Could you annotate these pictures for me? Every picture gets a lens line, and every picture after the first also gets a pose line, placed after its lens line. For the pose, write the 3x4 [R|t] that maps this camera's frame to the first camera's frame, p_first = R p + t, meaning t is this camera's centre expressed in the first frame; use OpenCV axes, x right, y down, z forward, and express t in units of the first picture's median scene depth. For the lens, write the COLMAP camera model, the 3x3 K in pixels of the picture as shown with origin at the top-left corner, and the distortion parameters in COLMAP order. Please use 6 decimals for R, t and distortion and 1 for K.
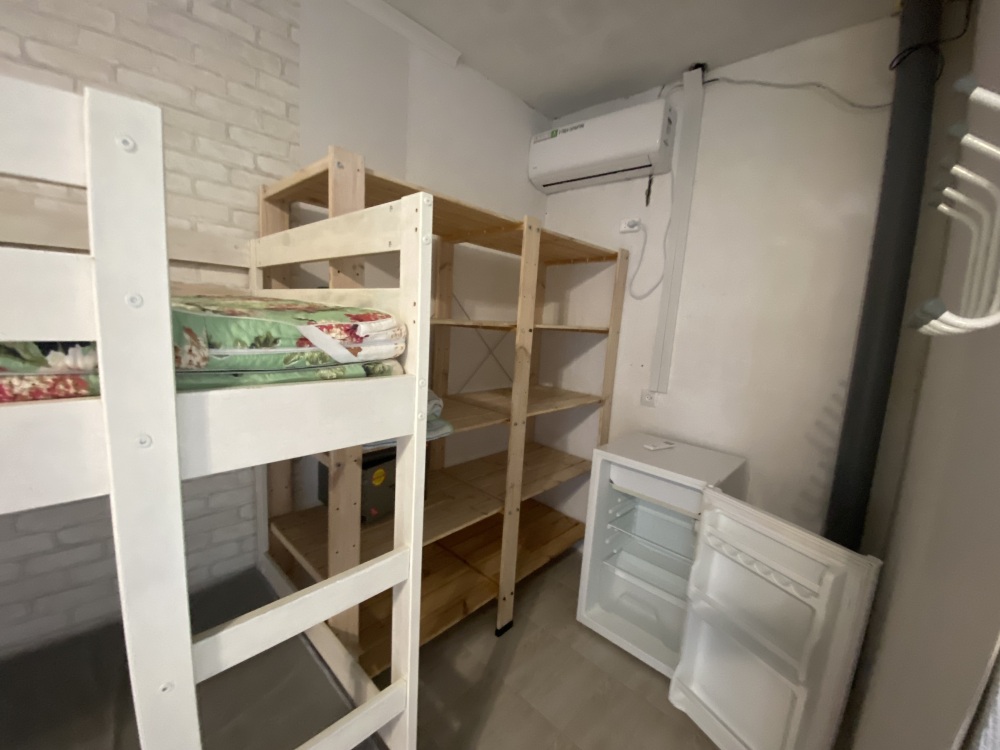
lens RADIAL K [[404.3, 0, 491.7], [0, 404.3, 377.2], [0, 0, 1]] dist [0.011781, -0.015824]
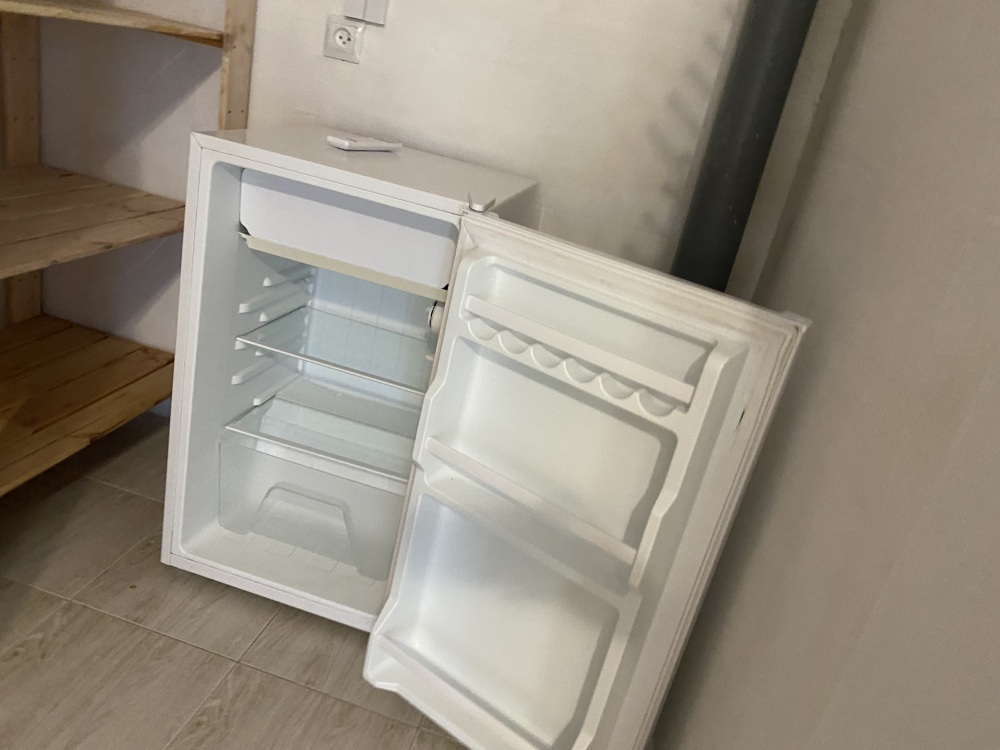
lens RADIAL K [[769.8, 0, 500.0], [0, 769.8, 375.0], [0, 0, 1]] dist [0.027874, -0.005854]
pose [[0.848915, -0.085757, 0.521526, 0.124353], [-0.084239, 0.952181, 0.293692, 0.177309], [-0.521773, -0.293252, 0.801097, 0.281078]]
